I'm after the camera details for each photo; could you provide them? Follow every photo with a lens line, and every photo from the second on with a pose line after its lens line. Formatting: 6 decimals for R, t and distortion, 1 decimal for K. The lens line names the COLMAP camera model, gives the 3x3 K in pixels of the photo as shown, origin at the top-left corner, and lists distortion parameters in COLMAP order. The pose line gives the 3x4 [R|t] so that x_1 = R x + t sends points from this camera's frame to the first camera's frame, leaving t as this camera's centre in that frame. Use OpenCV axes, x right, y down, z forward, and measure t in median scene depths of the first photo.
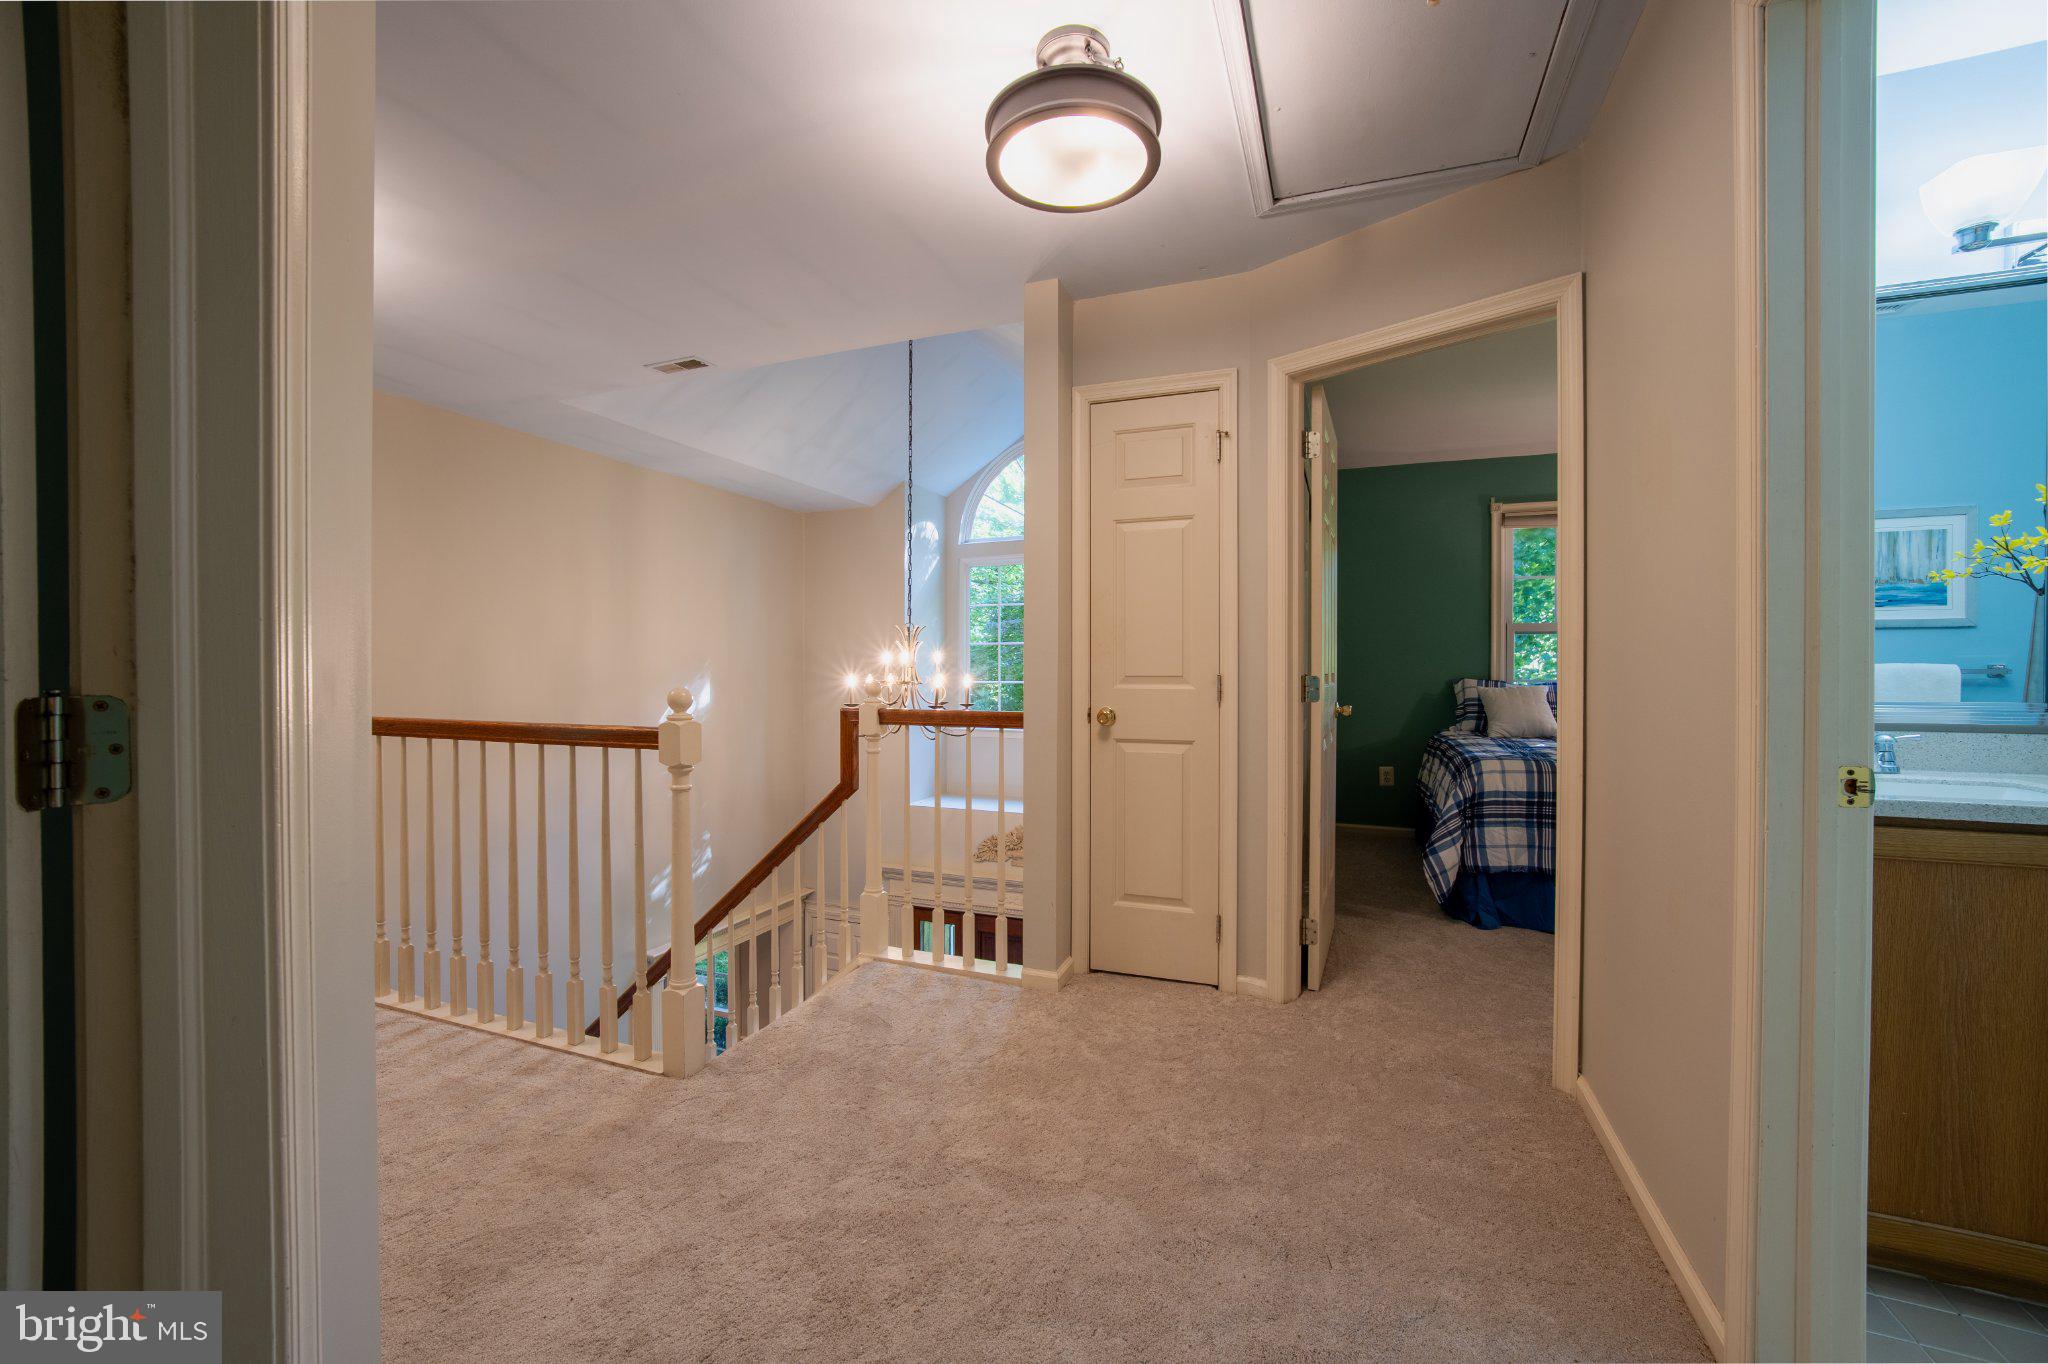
lens RADIAL K [[826.7, 0, 1031.4], [0, 826.7, 677.4], [0, 0, 1]] dist [-0.016791, 0.000027]
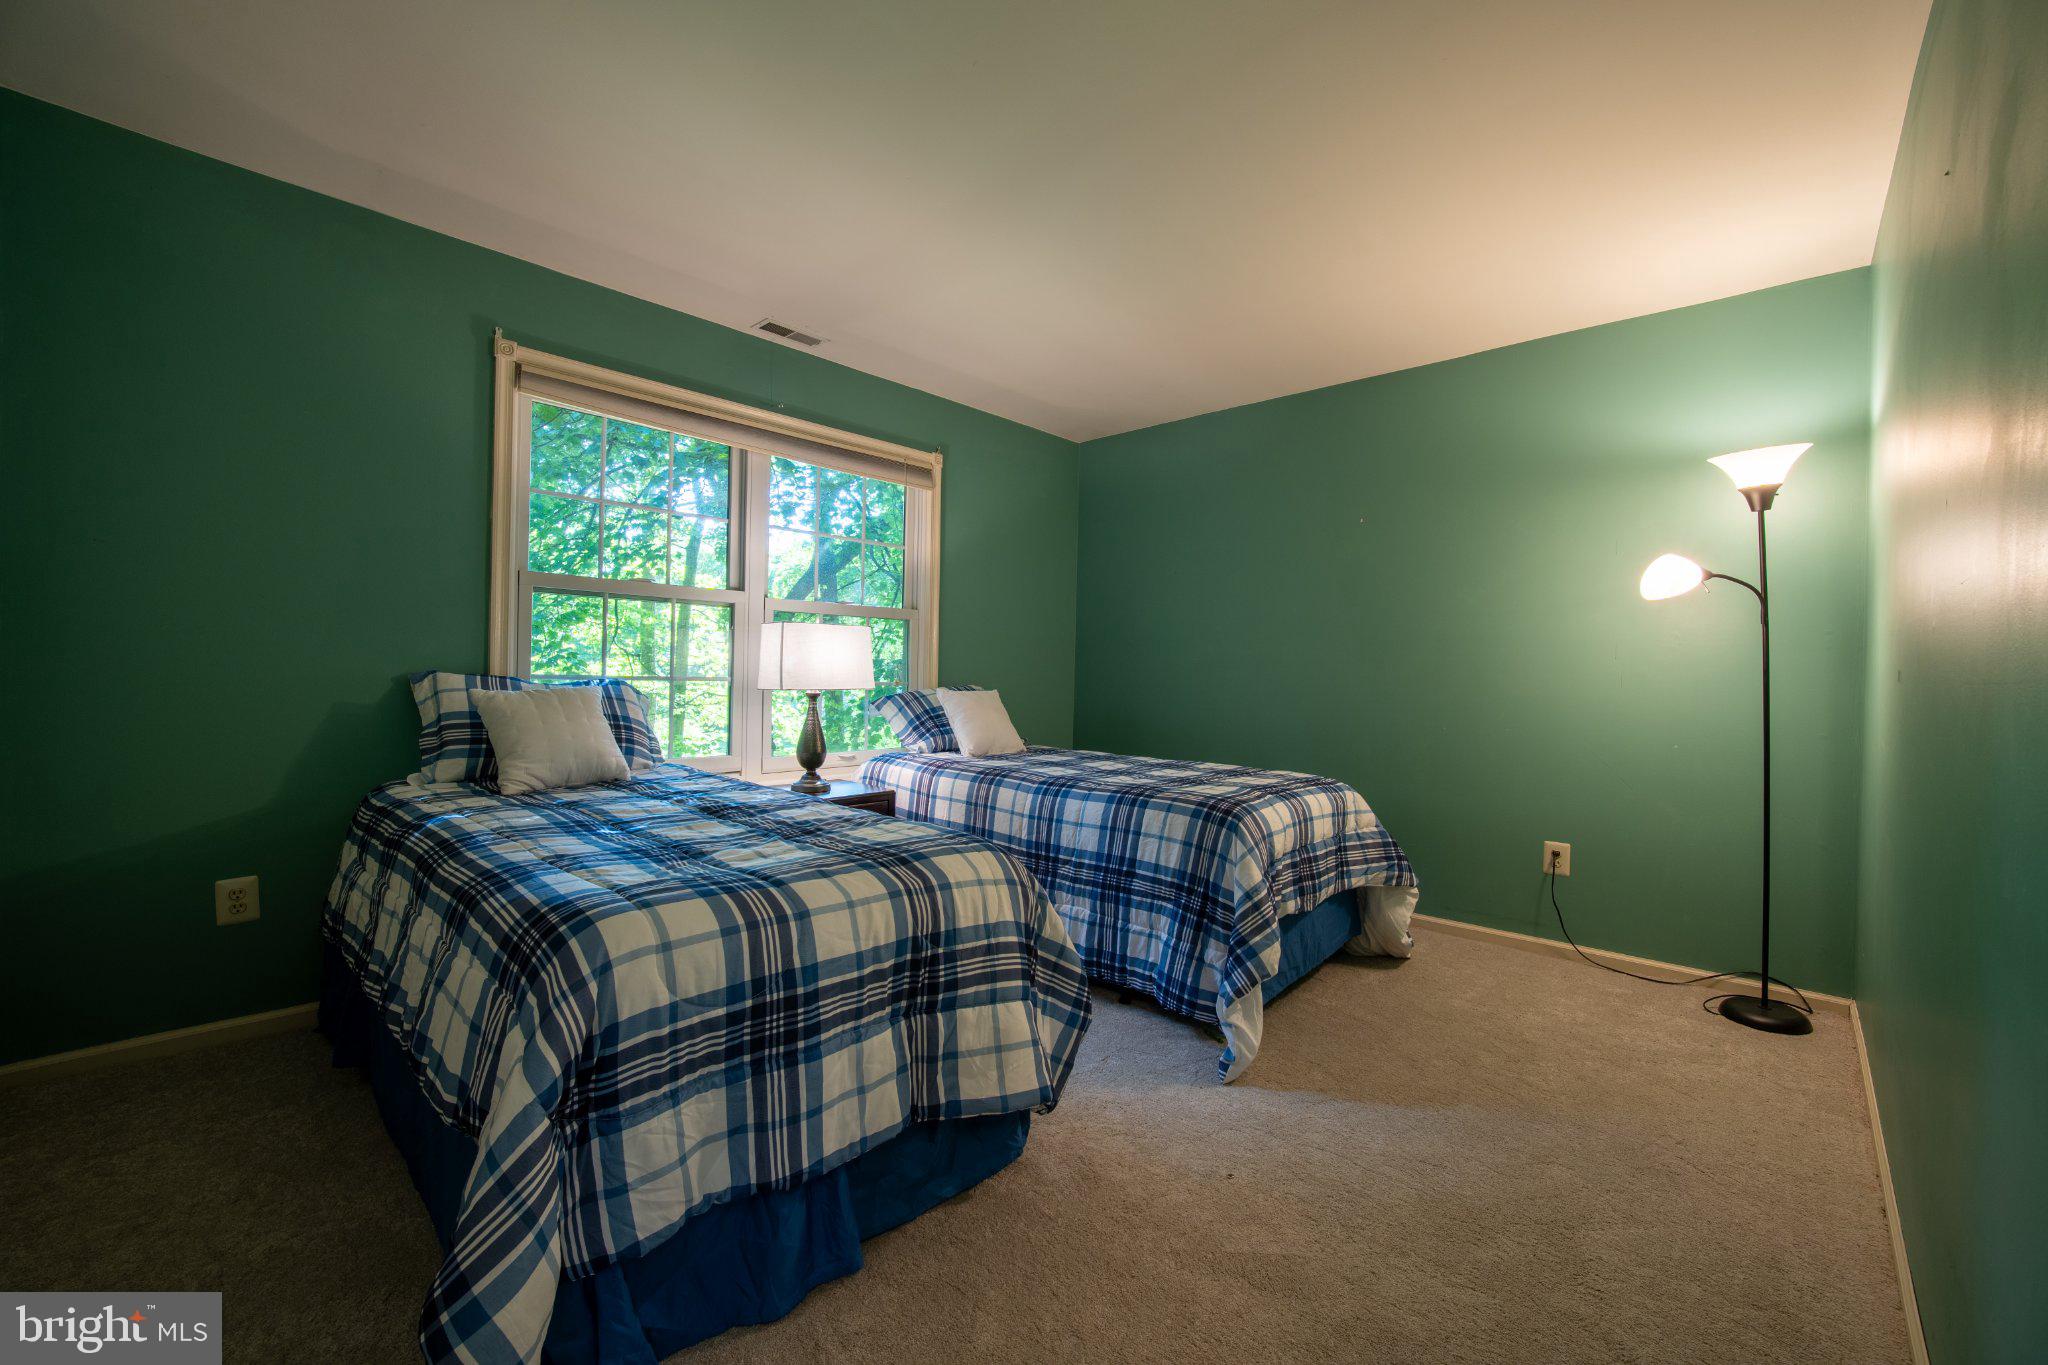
lens RADIAL K [[826.7, 0, 1031.4], [0, 826.7, 677.9], [0, 0, 1]] dist [-0.016791, 0.000027]
pose [[0.376244, 0.000738, 0.926520, 0.287388], [-0.014259, 0.999886, 0.004994, -0.003619], [-0.926411, -0.015090, 0.376211, 0.678547]]
